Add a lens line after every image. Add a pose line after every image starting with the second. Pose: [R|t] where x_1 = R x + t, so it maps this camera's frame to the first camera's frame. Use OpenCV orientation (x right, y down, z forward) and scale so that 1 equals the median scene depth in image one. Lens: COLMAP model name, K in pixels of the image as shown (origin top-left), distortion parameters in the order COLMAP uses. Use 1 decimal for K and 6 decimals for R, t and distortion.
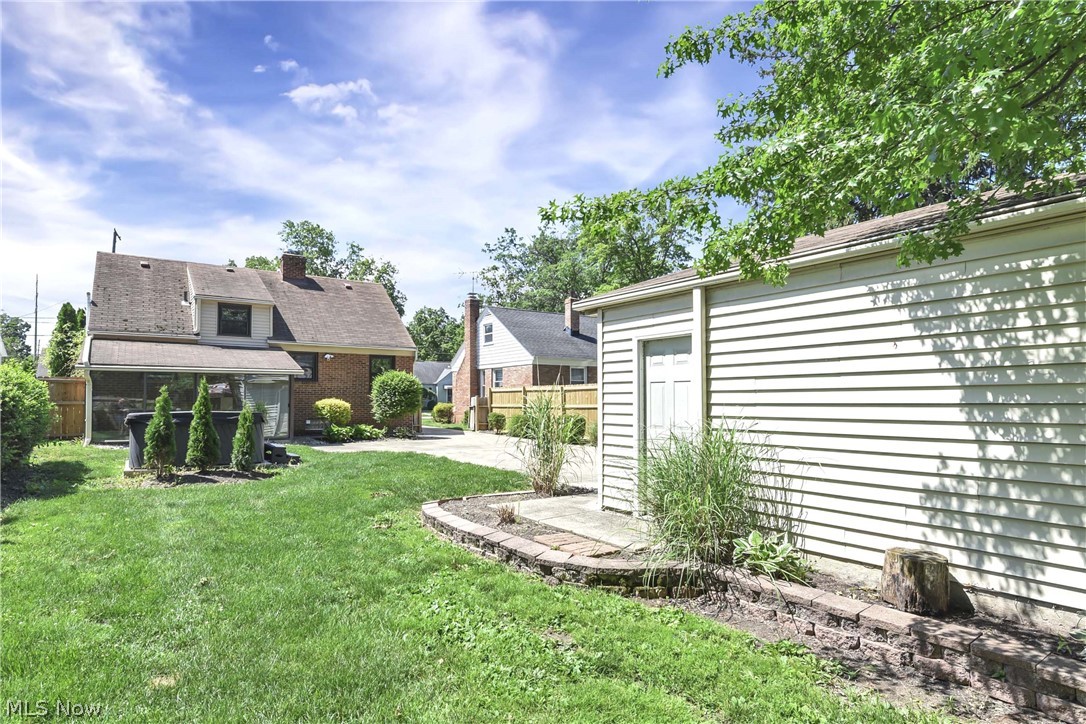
lens RADIAL K [[616.7, 0, 543.0], [0, 616.7, 362.0], [0, 0, 1]] dist [0.000440, -0.041834]
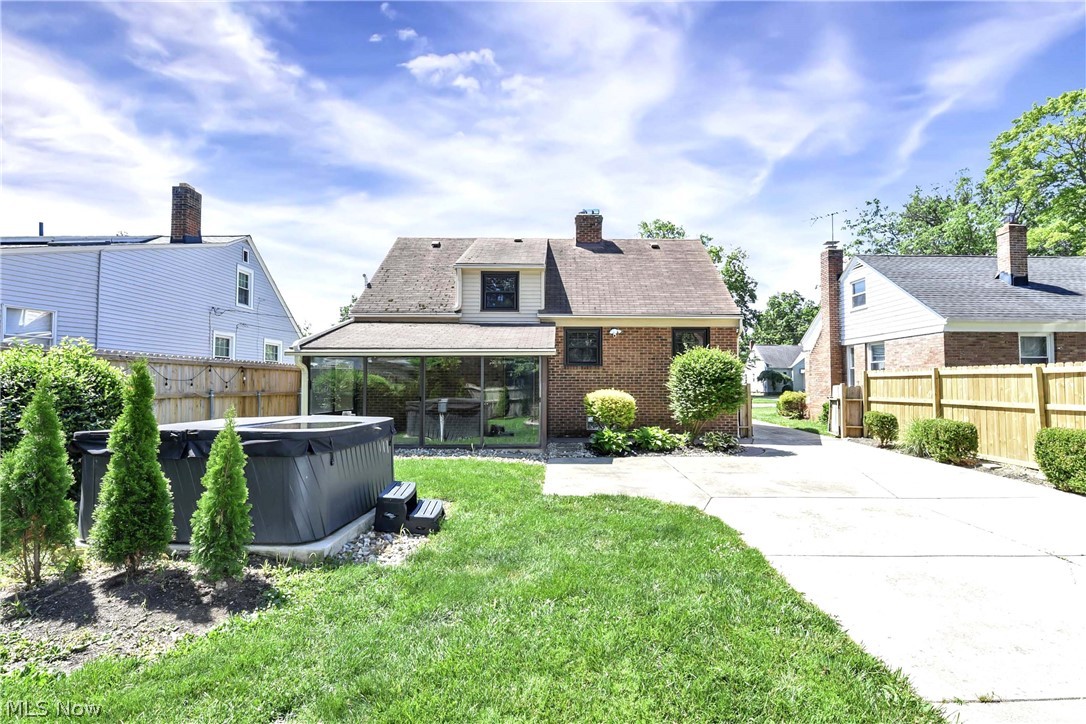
lens RADIAL K [[533.5, 0, 555.9], [0, 533.5, 367.5], [0, 0, 1]] dist [0.002835, -0.000124]
pose [[0.828543, -0.017432, -0.559654, -0.041053], [0.035045, 0.999170, 0.020761, 0.014983], [0.558827, -0.036814, 0.828466, 0.356927]]
